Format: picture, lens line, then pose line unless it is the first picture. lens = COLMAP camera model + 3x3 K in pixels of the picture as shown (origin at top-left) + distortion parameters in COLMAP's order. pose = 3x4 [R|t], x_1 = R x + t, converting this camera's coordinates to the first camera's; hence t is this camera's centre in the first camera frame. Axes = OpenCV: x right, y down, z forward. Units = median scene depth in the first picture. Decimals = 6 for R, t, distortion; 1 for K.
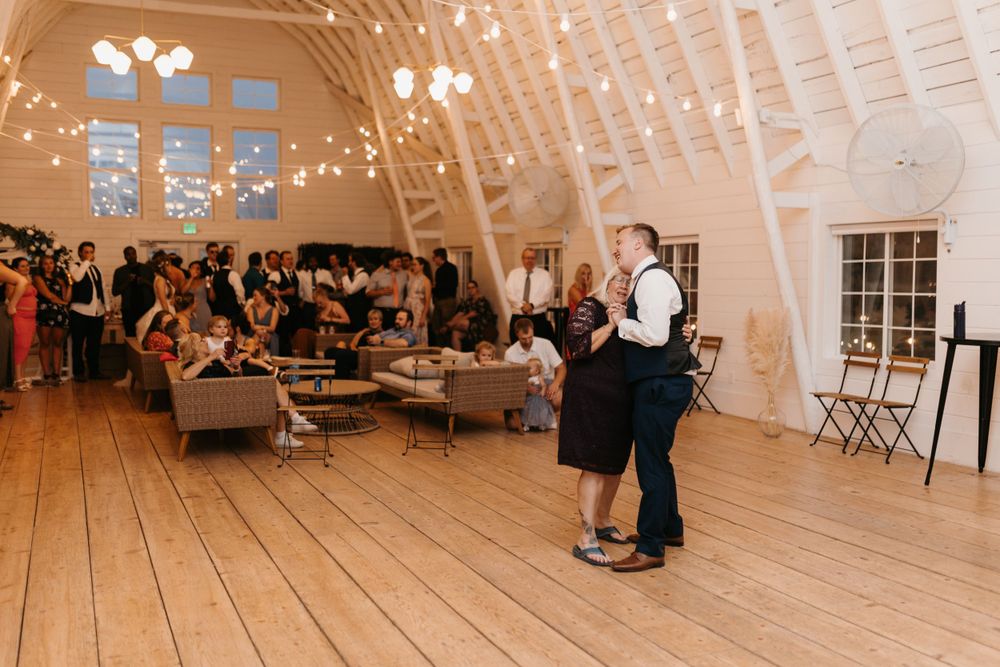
lens RADIAL K [[951.1, 0, 504.1], [0, 951.1, 329.5], [0, 0, 1]] dist [-0.001808, 0.000000]
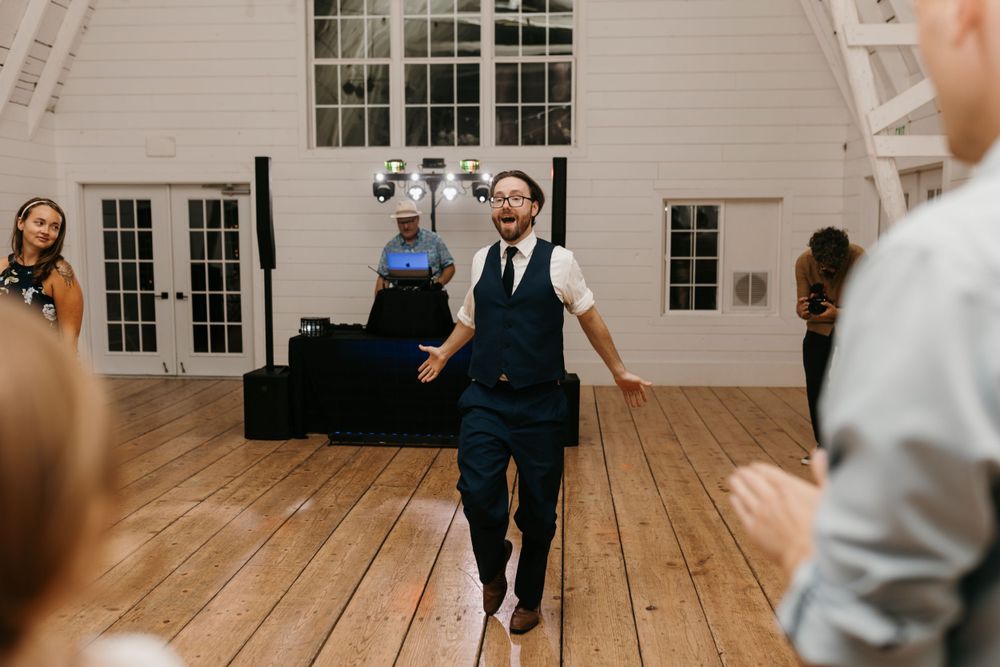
lens RADIAL K [[951.1, 0, 502.4], [0, 951.1, 332.9], [0, 0, 1]] dist [-0.001808, 0.000000]
pose [[-0.876635, -0.045770, 0.478973, -0.253503], [0.031532, 0.987861, 0.152109, -0.050080], [-0.480121, 0.148447, -0.864550, 0.806152]]
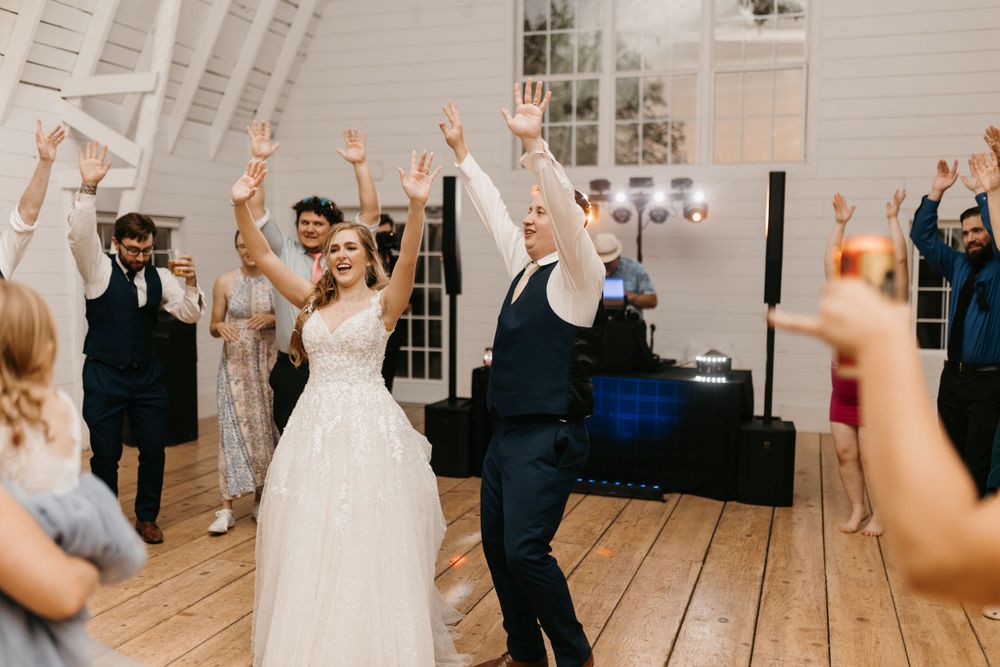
lens RADIAL K [[951.1, 0, 498.1], [0, 951.1, 330.9], [0, 0, 1]] dist [-0.001808, 0.000000]
pose [[-0.729146, -0.052088, 0.682373, -0.236140], [0.036214, 0.992765, 0.114478, -0.043990], [-0.683399, 0.108183, -0.721985, 0.720777]]
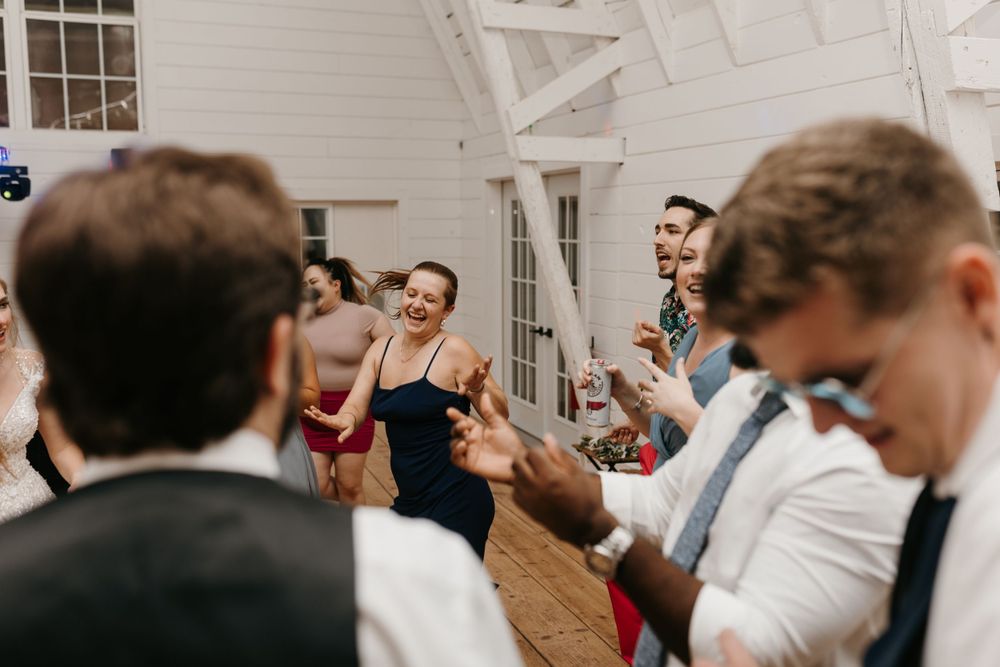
lens RADIAL K [[951.1, 0, 501.6], [0, 951.1, 332.2], [0, 0, 1]] dist [-0.001808, 0.000000]
pose [[-0.997199, -0.002899, 0.074740, -0.183180], [0.010015, 0.985074, 0.171838, -0.060085], [-0.074123, 0.172105, -0.982286, 0.645950]]
